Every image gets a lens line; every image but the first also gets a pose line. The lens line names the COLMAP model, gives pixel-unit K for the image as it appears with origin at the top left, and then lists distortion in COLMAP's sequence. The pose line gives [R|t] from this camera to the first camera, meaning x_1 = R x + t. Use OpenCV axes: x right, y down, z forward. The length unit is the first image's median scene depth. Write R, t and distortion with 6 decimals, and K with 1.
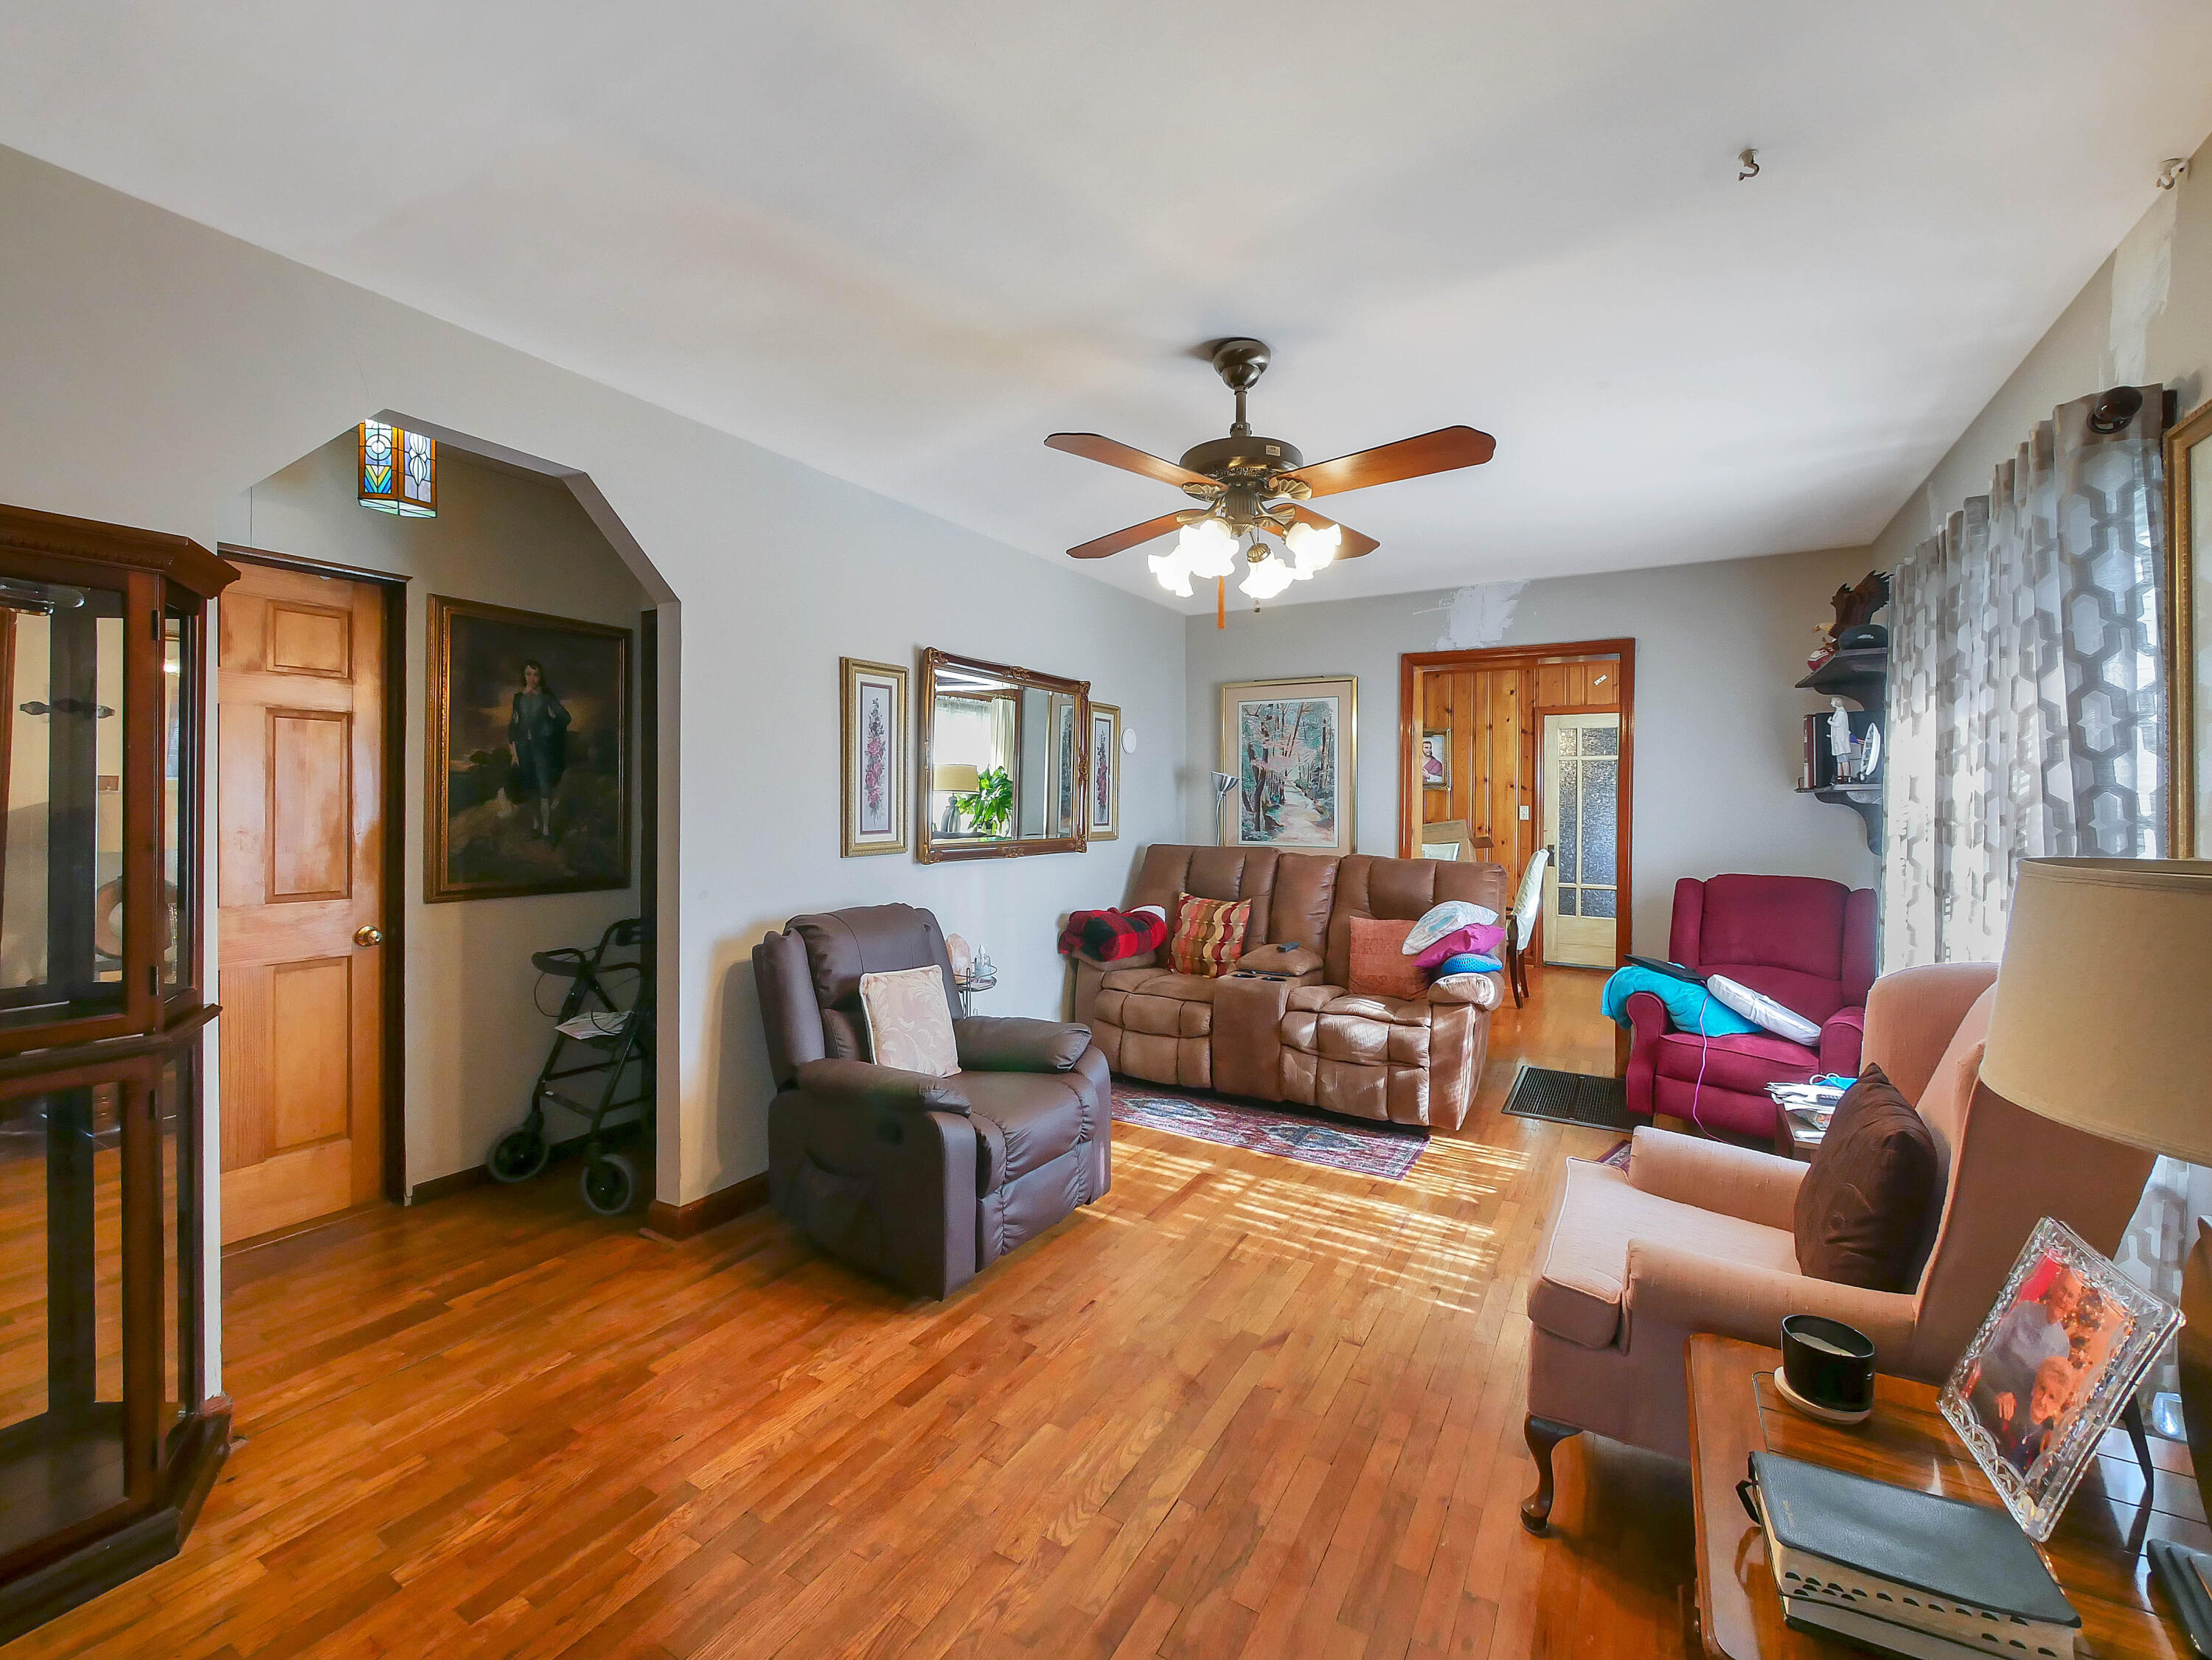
lens RADIAL K [[930.1, 0, 1102.9], [0, 930.1, 808.1], [0, 0, 1]] dist [-0.010628, 0.000577]
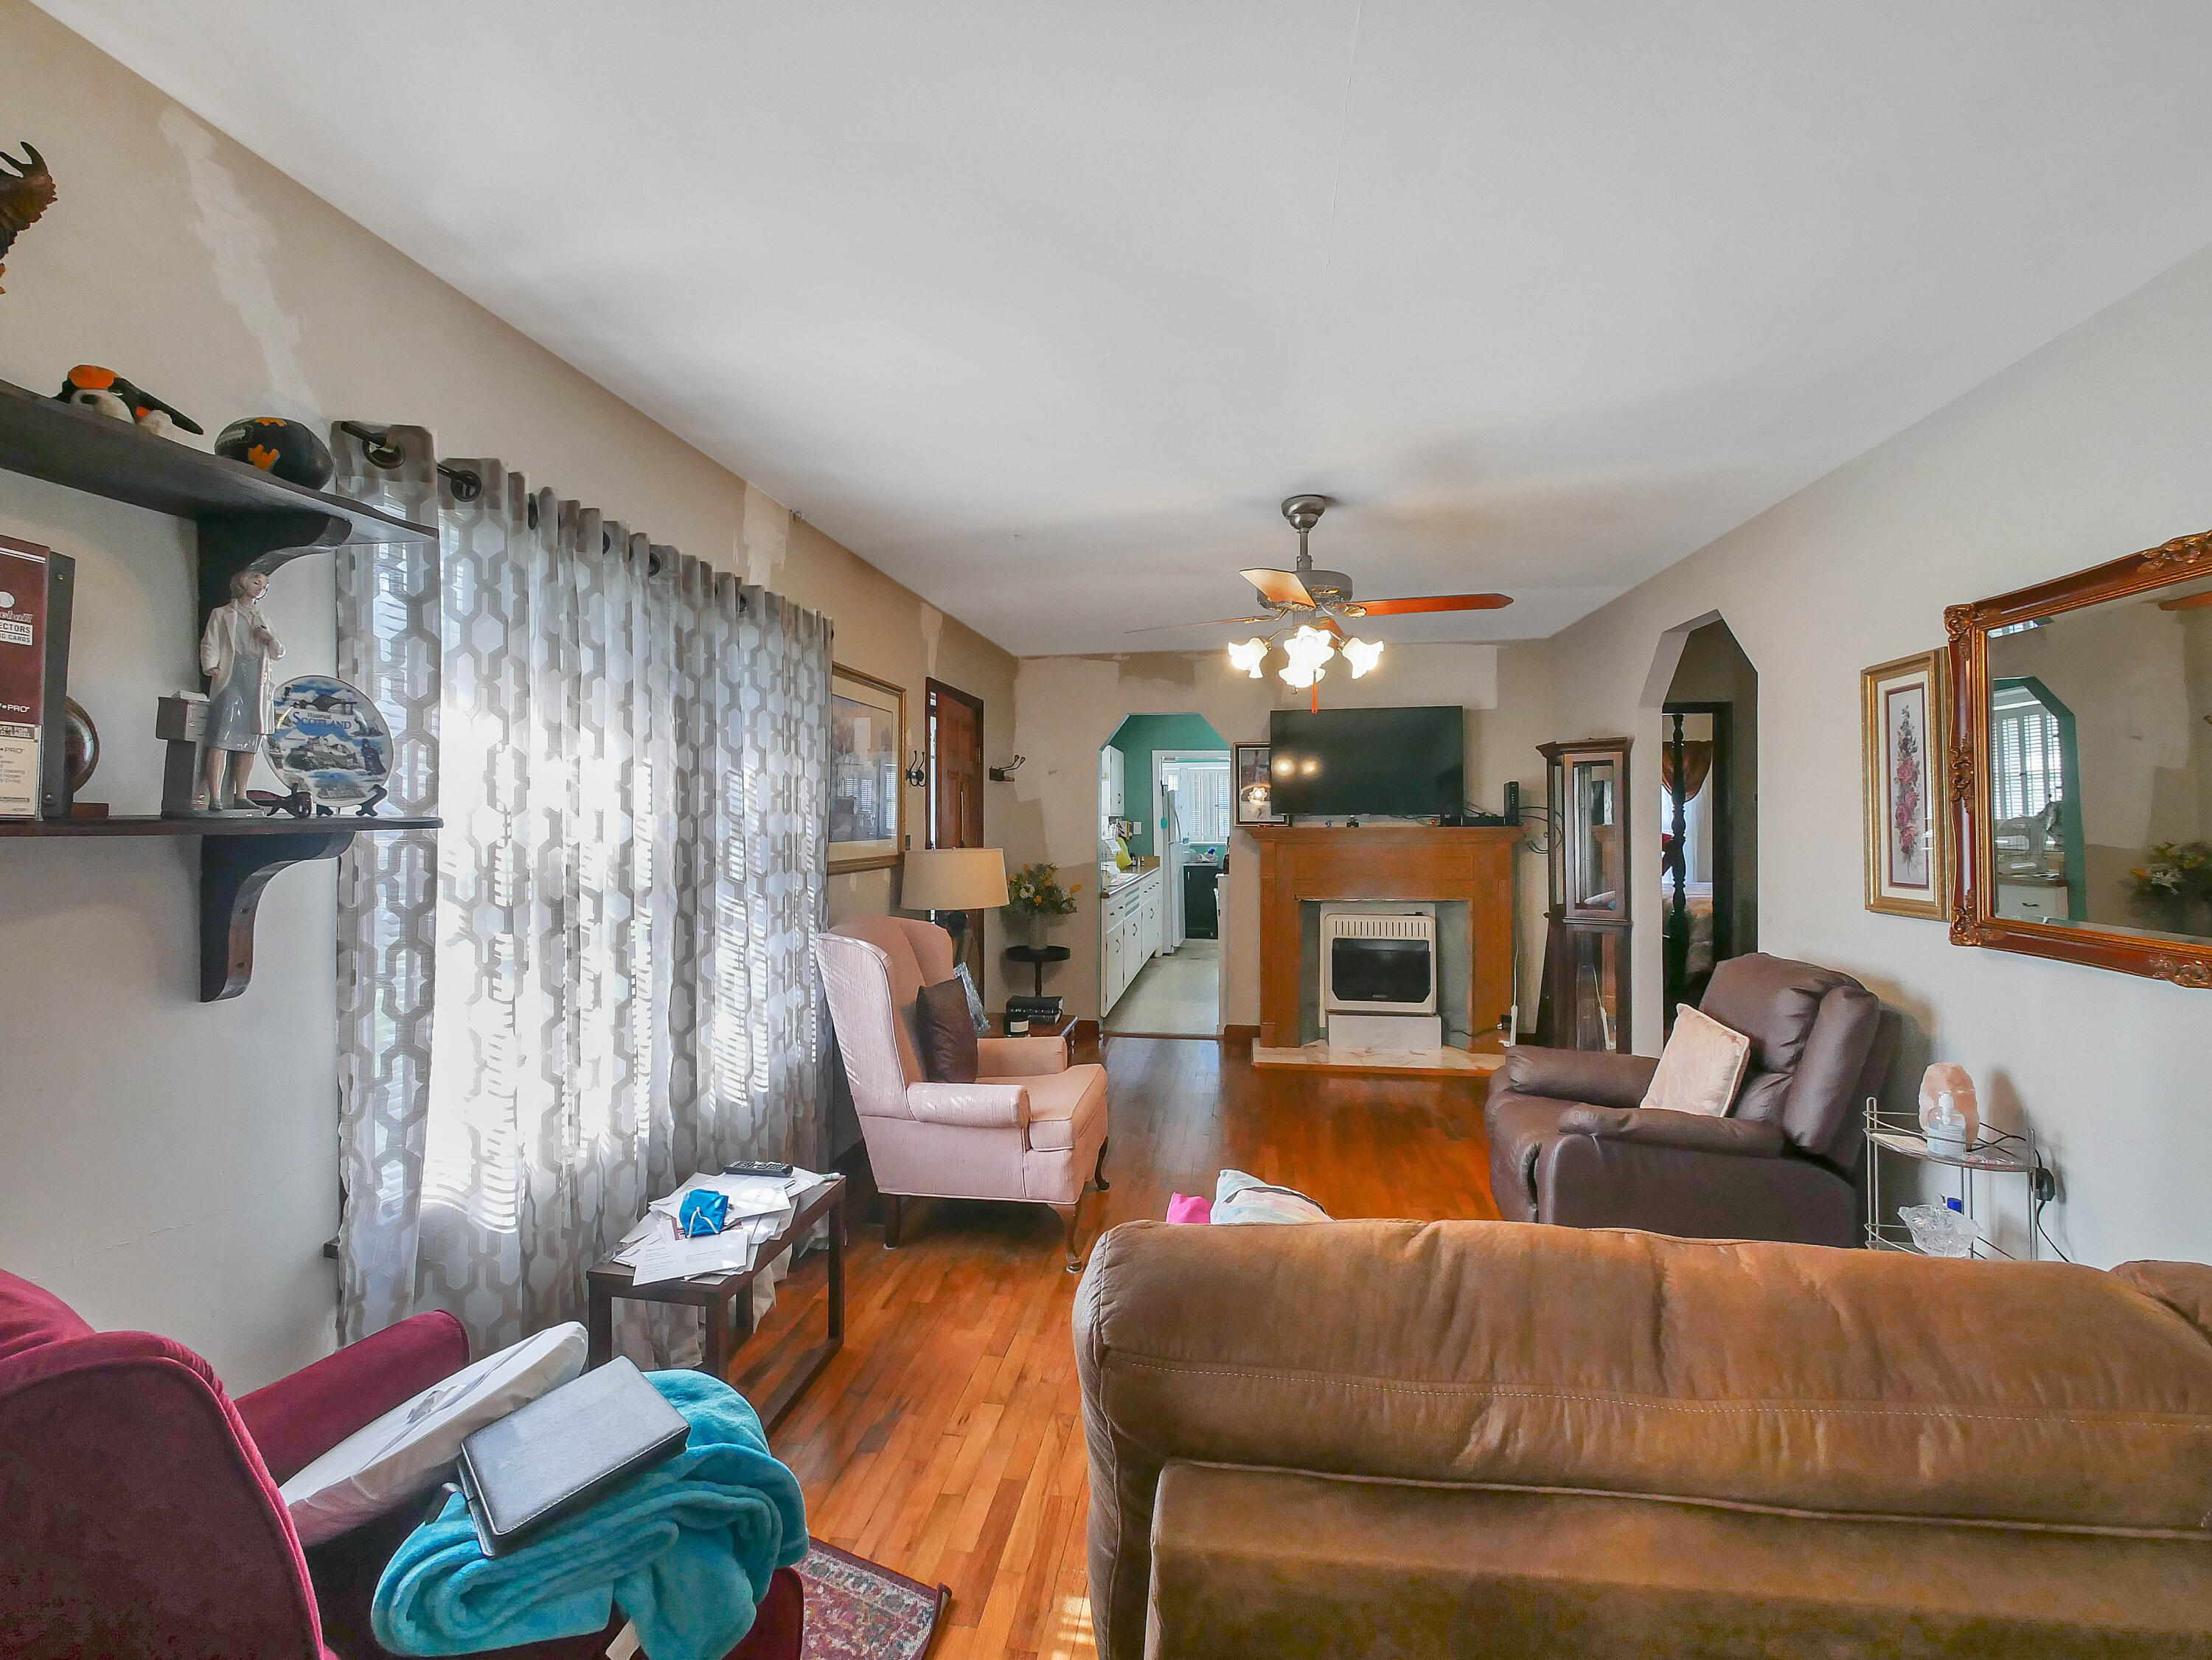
lens RADIAL K [[901.2, 0, 1106.0], [0, 901.2, 830.0], [0, 0, 1]] dist [-0.000681, -0.000043]
pose [[-0.929997, -0.001023, -0.367566, 0.588919], [-0.006236, 0.999896, 0.012994, -0.022913], [0.367514, 0.014377, -0.929907, 1.371167]]
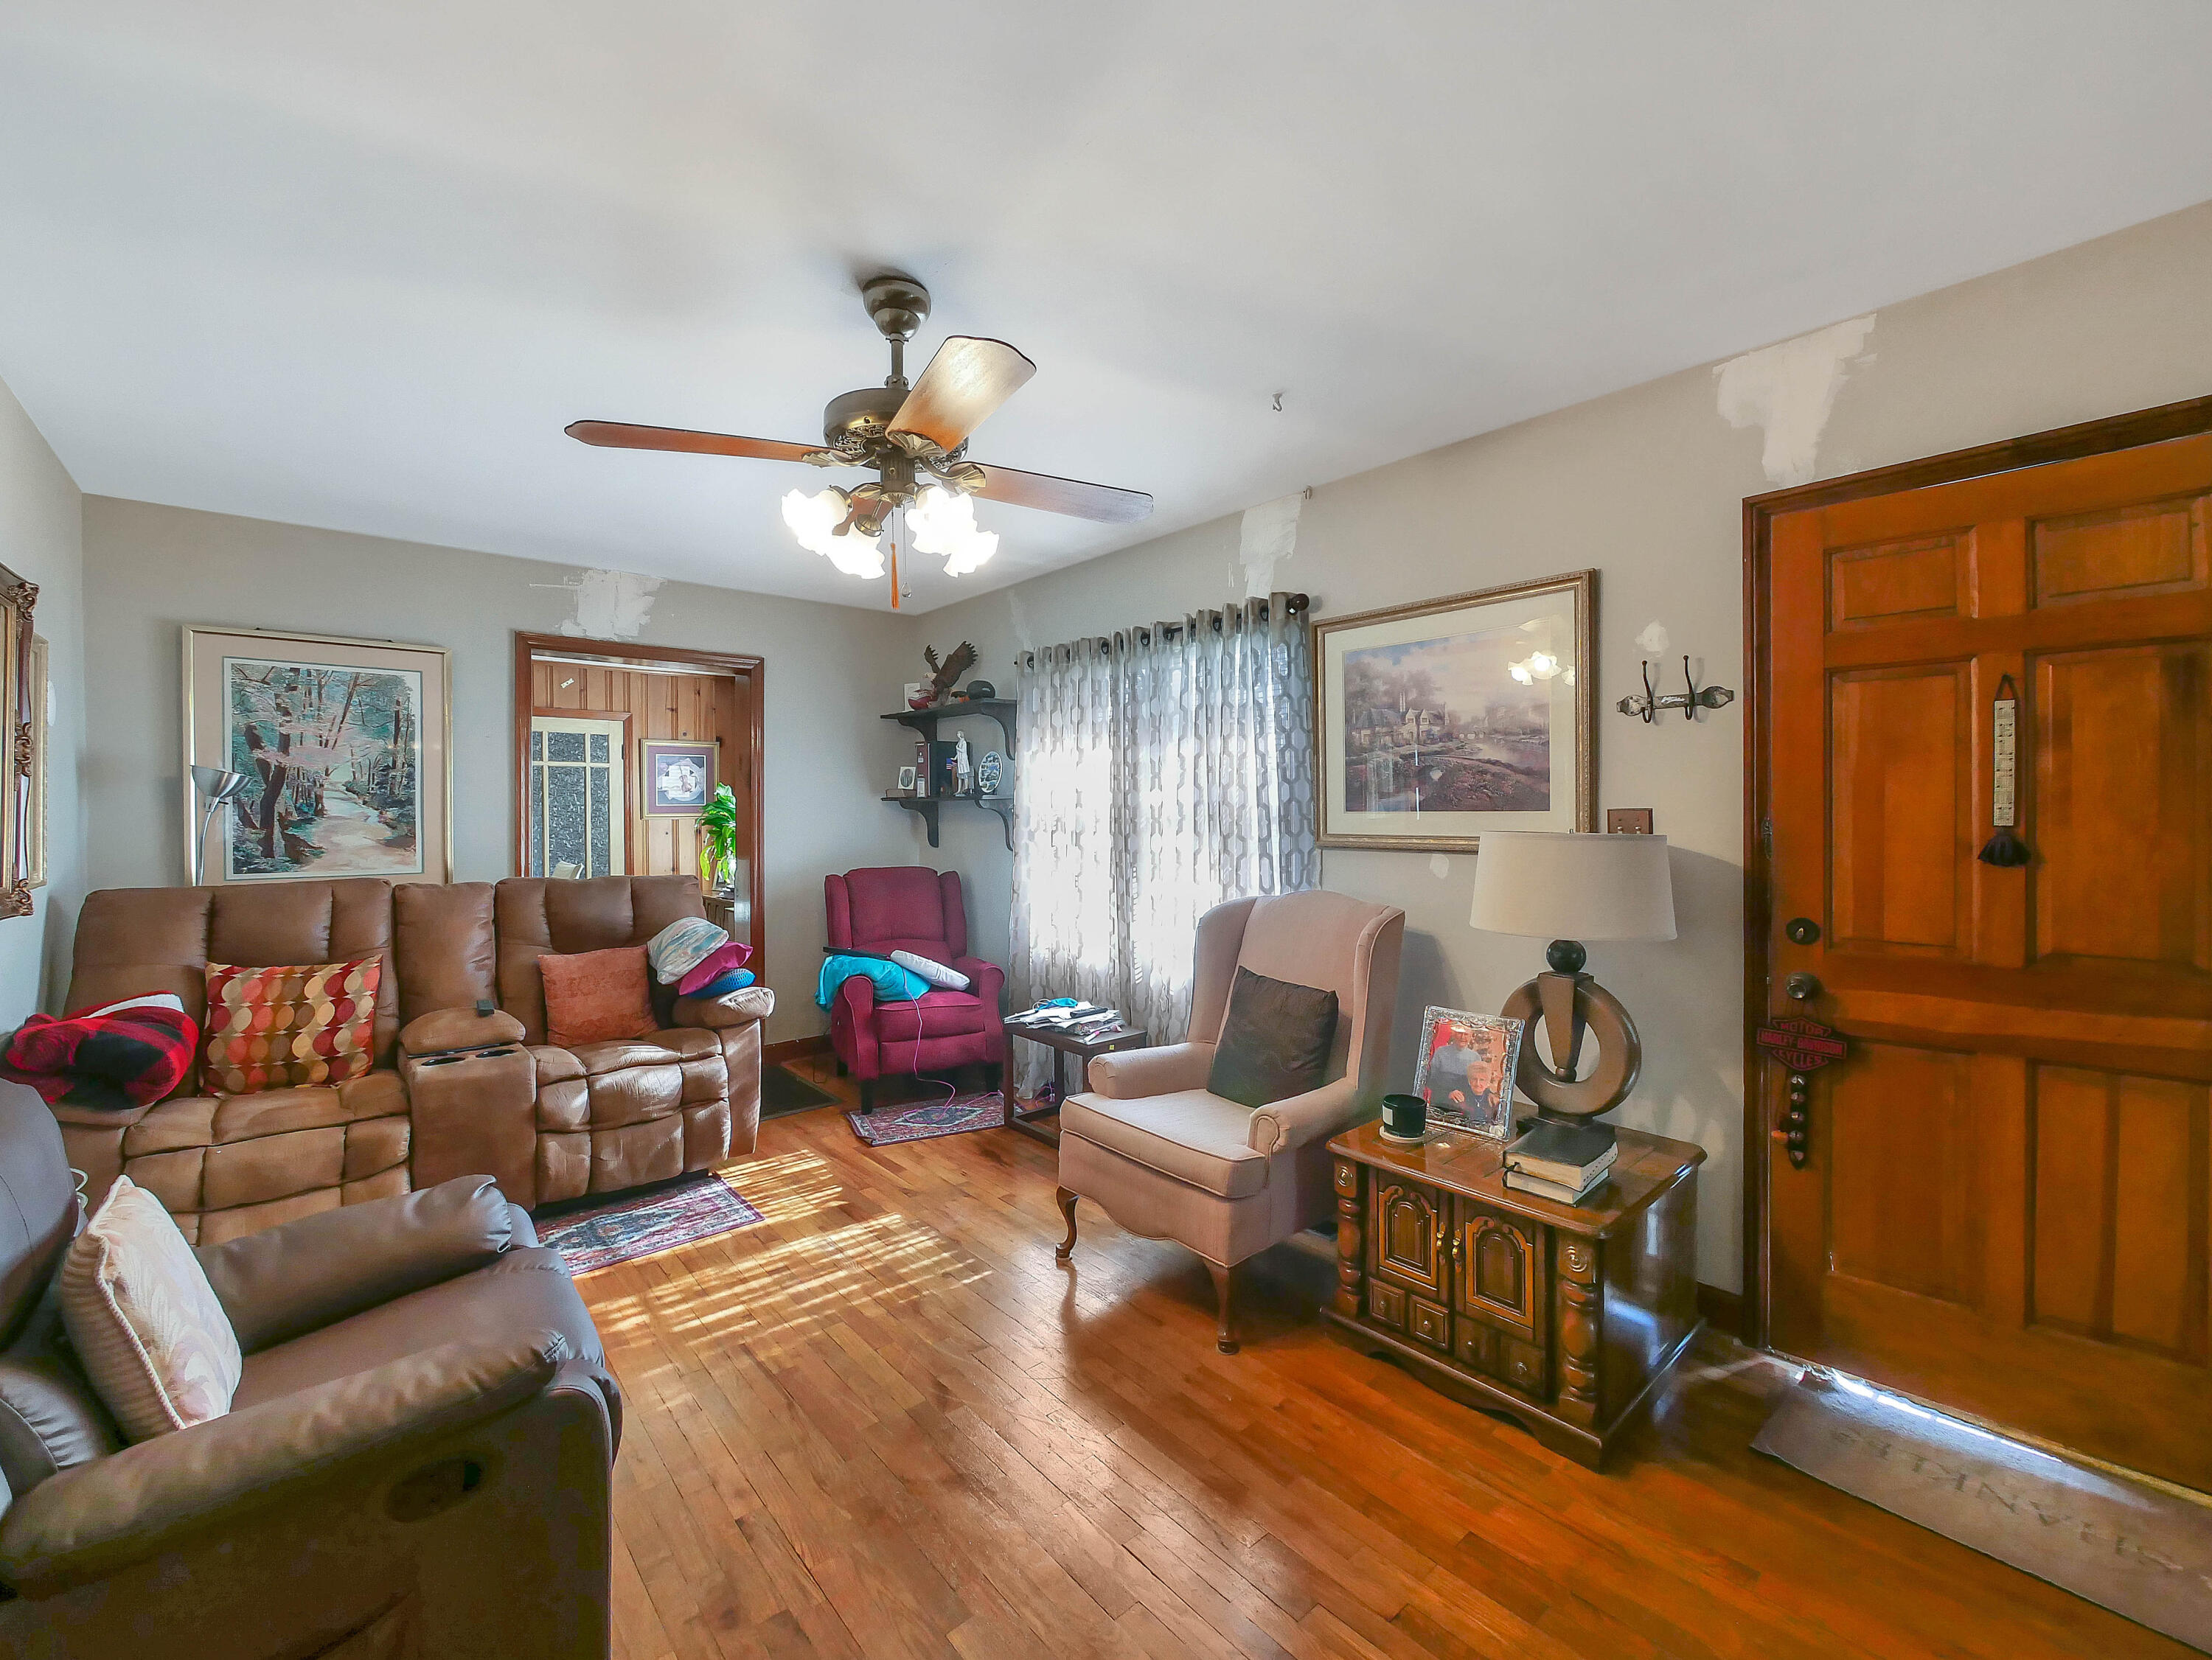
lens RADIAL K [[921.8, 0, 1102.8], [0, 921.8, 816.7], [0, 0, 1]] dist [-0.001479, 0.000217]
pose [[0.318375, -0.013827, 0.947864, -0.396820], [0.013487, 0.999858, 0.010055, -0.004766], [-0.947869, 0.009583, 0.318517, 0.348226]]
